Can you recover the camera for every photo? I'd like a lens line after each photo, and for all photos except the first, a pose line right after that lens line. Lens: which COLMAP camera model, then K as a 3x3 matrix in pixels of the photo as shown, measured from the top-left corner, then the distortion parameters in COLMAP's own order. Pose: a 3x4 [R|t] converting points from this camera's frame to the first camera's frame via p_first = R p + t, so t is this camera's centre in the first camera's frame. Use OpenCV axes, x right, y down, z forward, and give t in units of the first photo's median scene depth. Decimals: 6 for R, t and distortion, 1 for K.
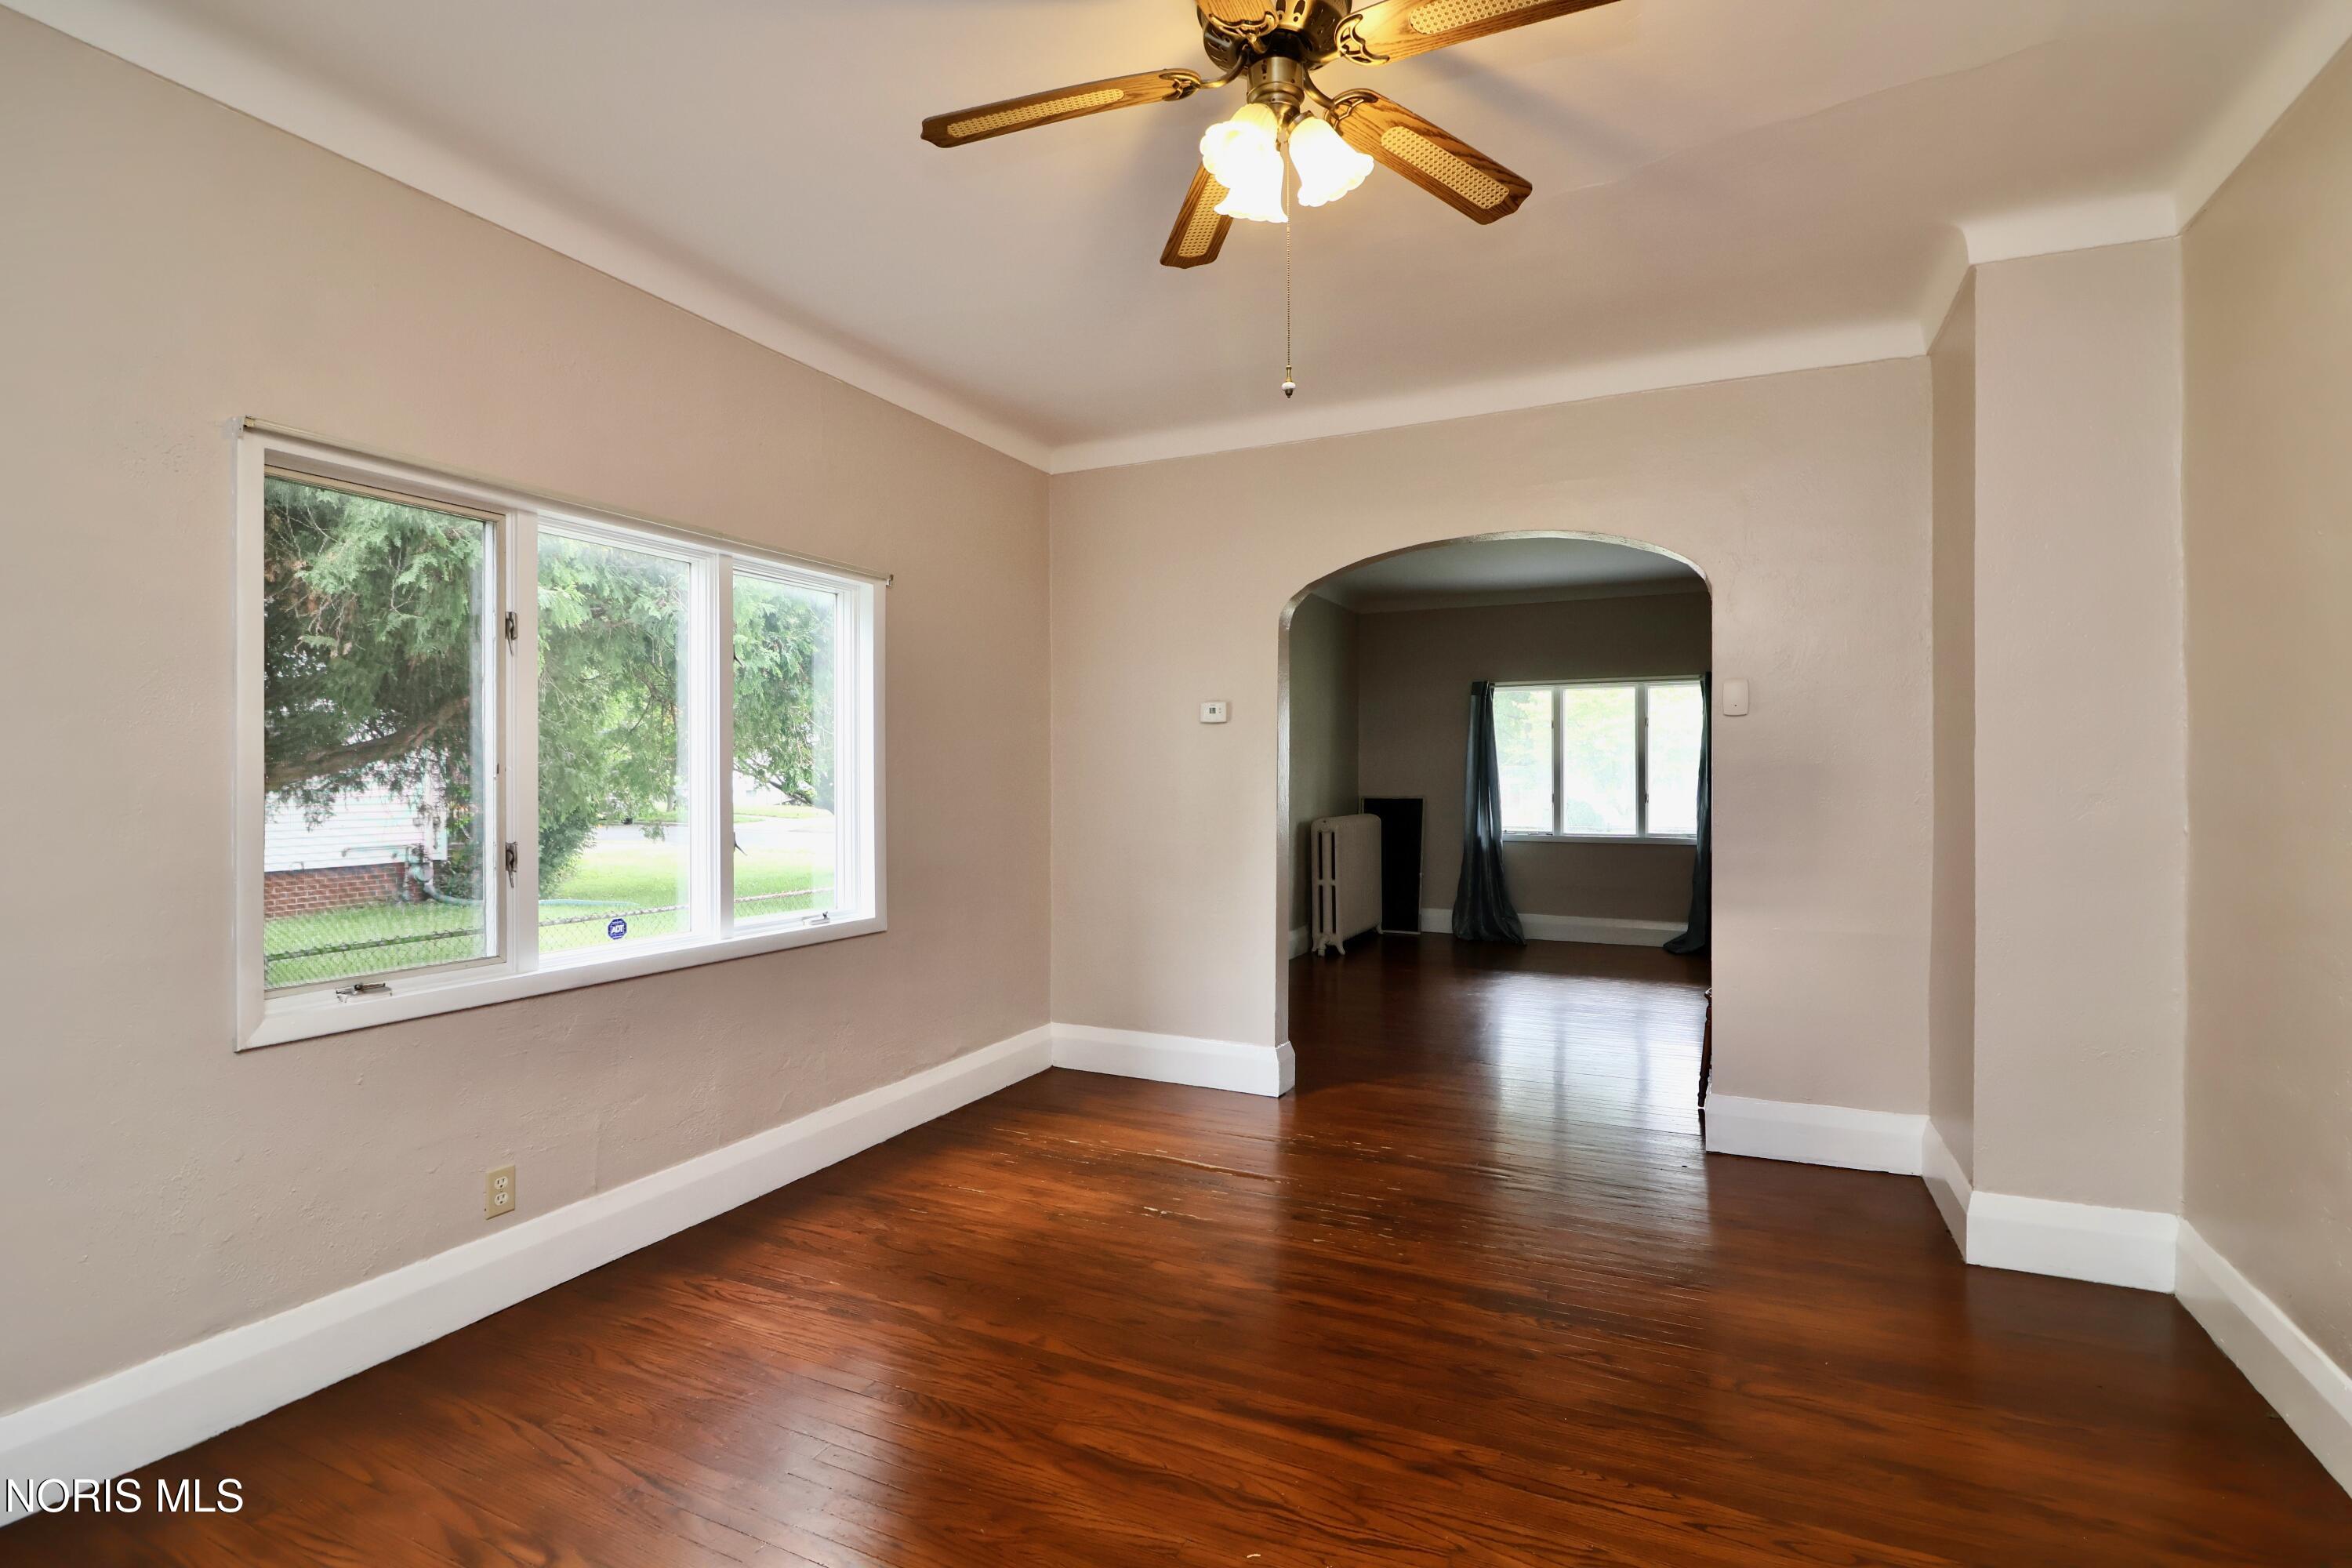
lens RADIAL K [[1104.7, 0, 1169.9], [0, 1104.7, 766.0], [0, 0, 1]] dist [-0.019728, -0.000923]
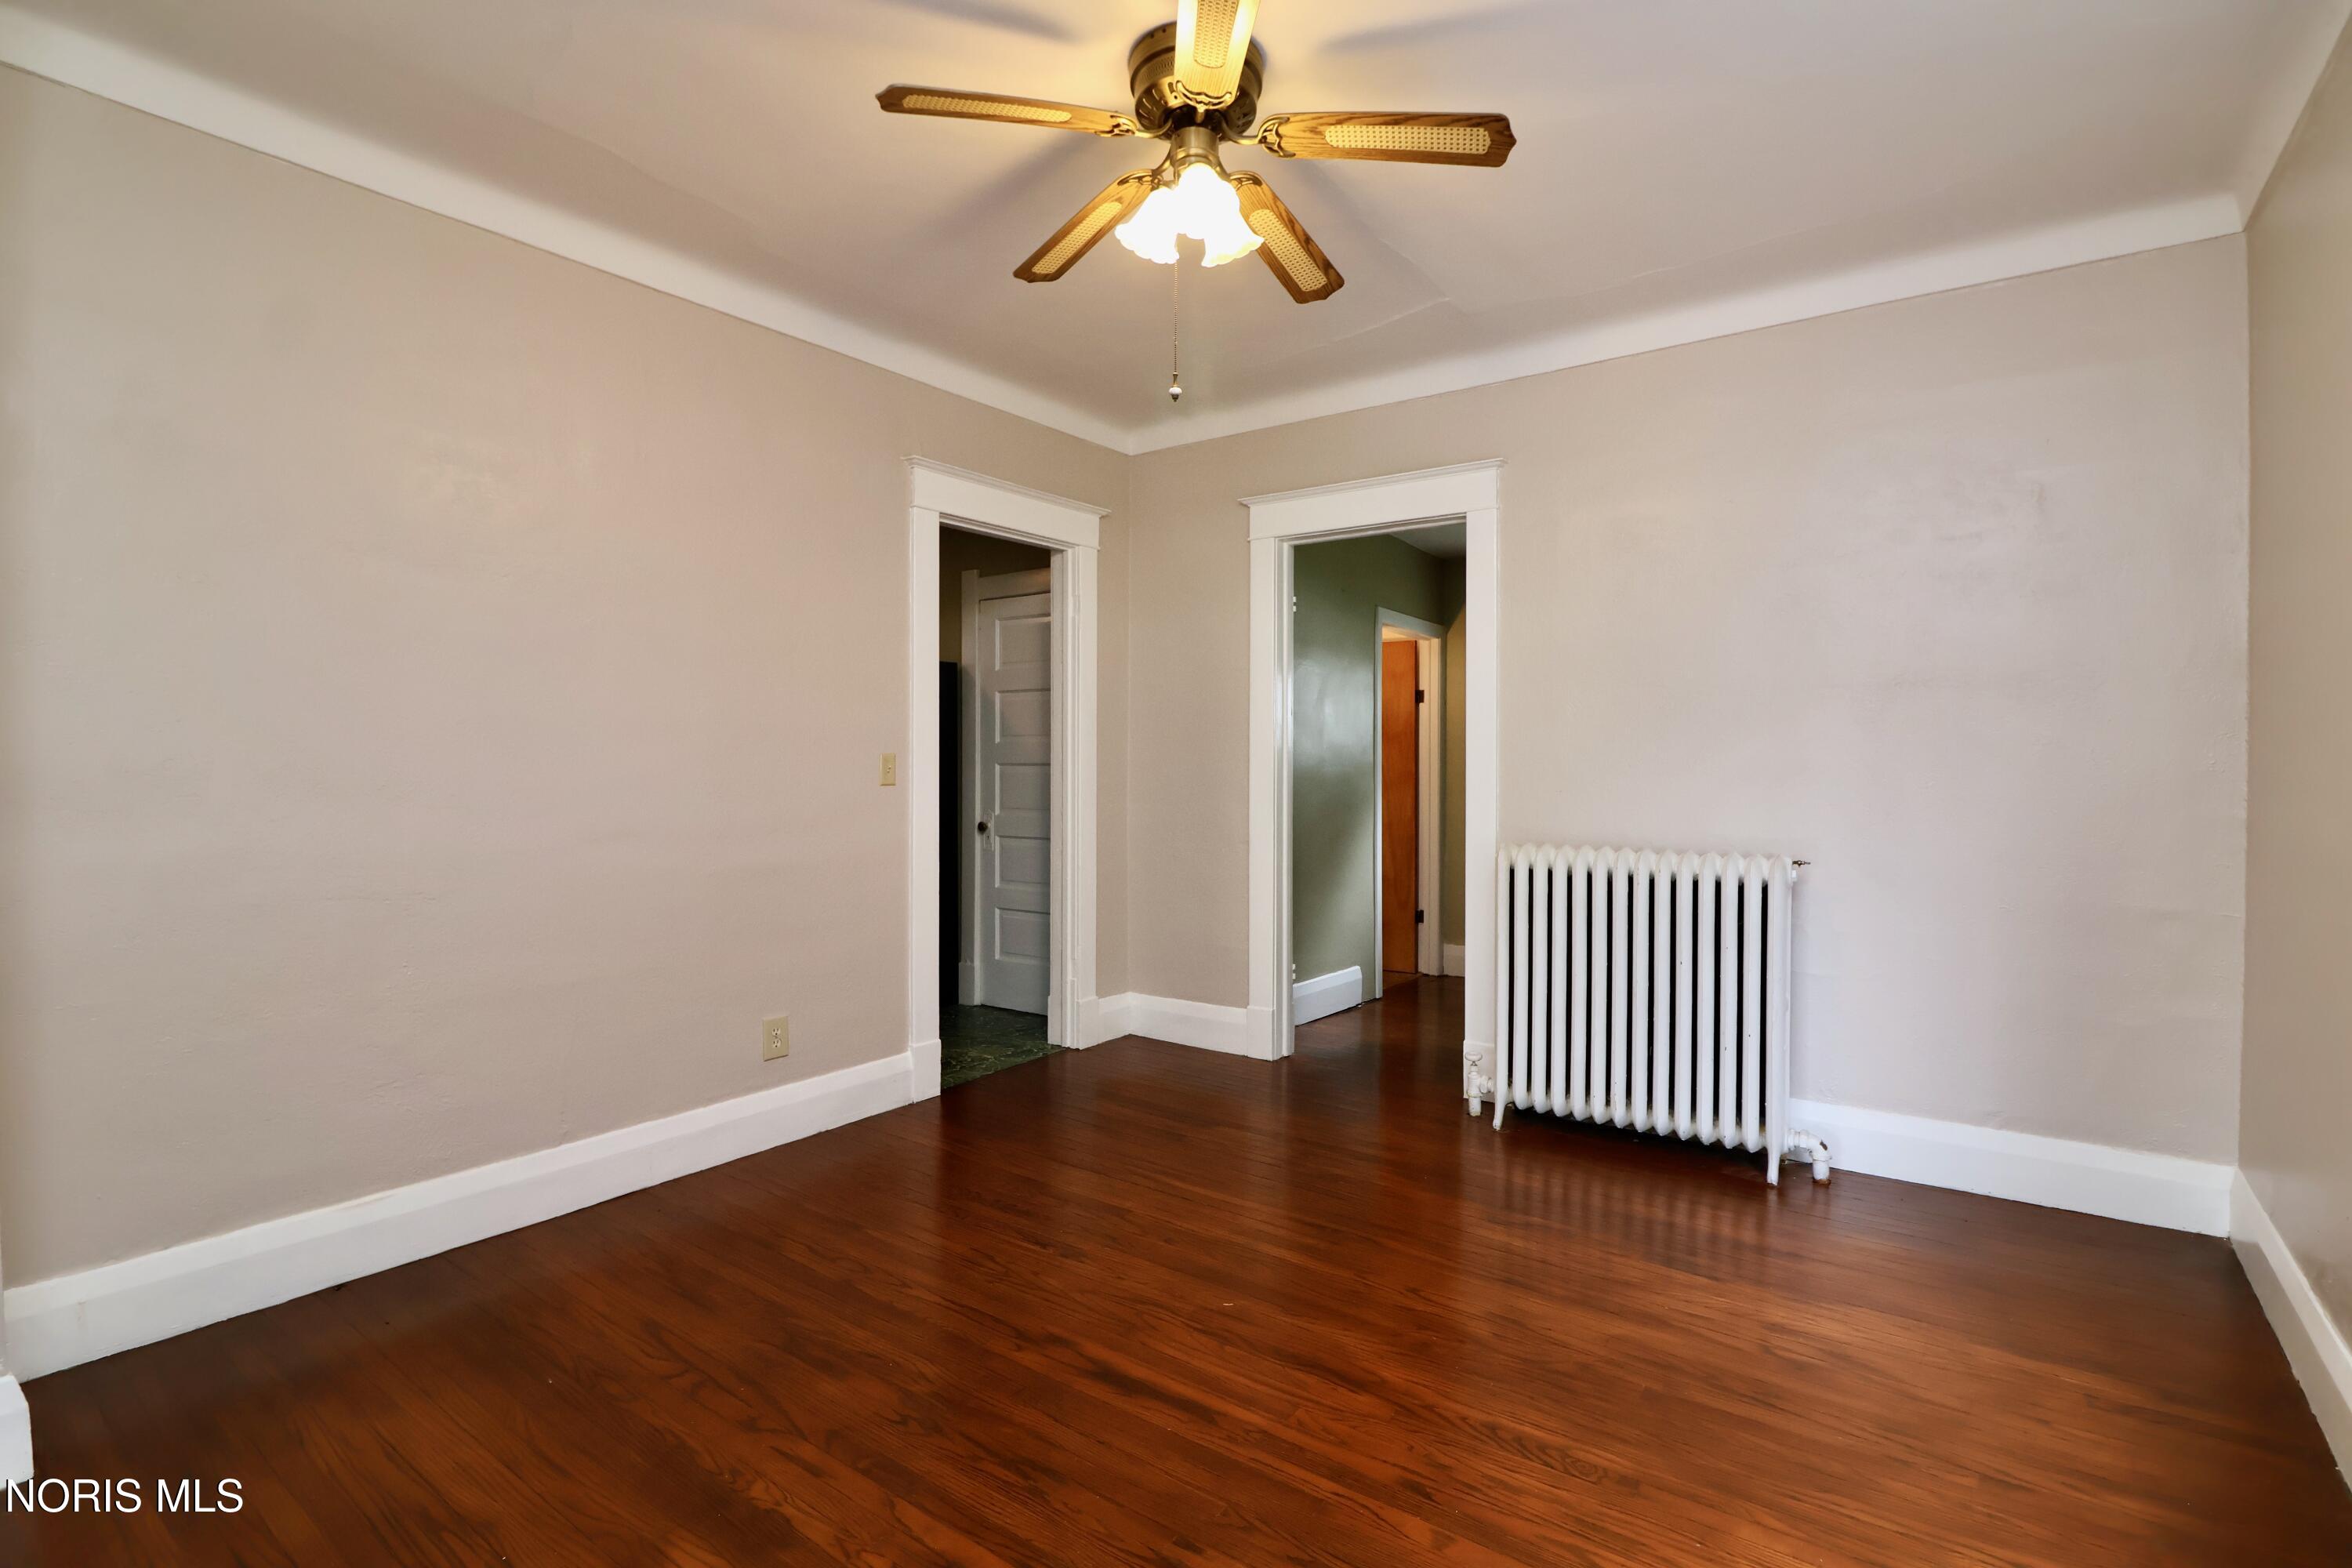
lens RADIAL K [[1104.7, 0, 1169.9], [0, 1104.7, 766.0], [0, 0, 1]] dist [-0.019728, -0.000923]
pose [[-0.983061, 0.003474, 0.183248, -0.091189], [0.003875, 0.999991, 0.001831, 0.028443], [-0.183240, 0.002510, -0.983065, 1.997997]]
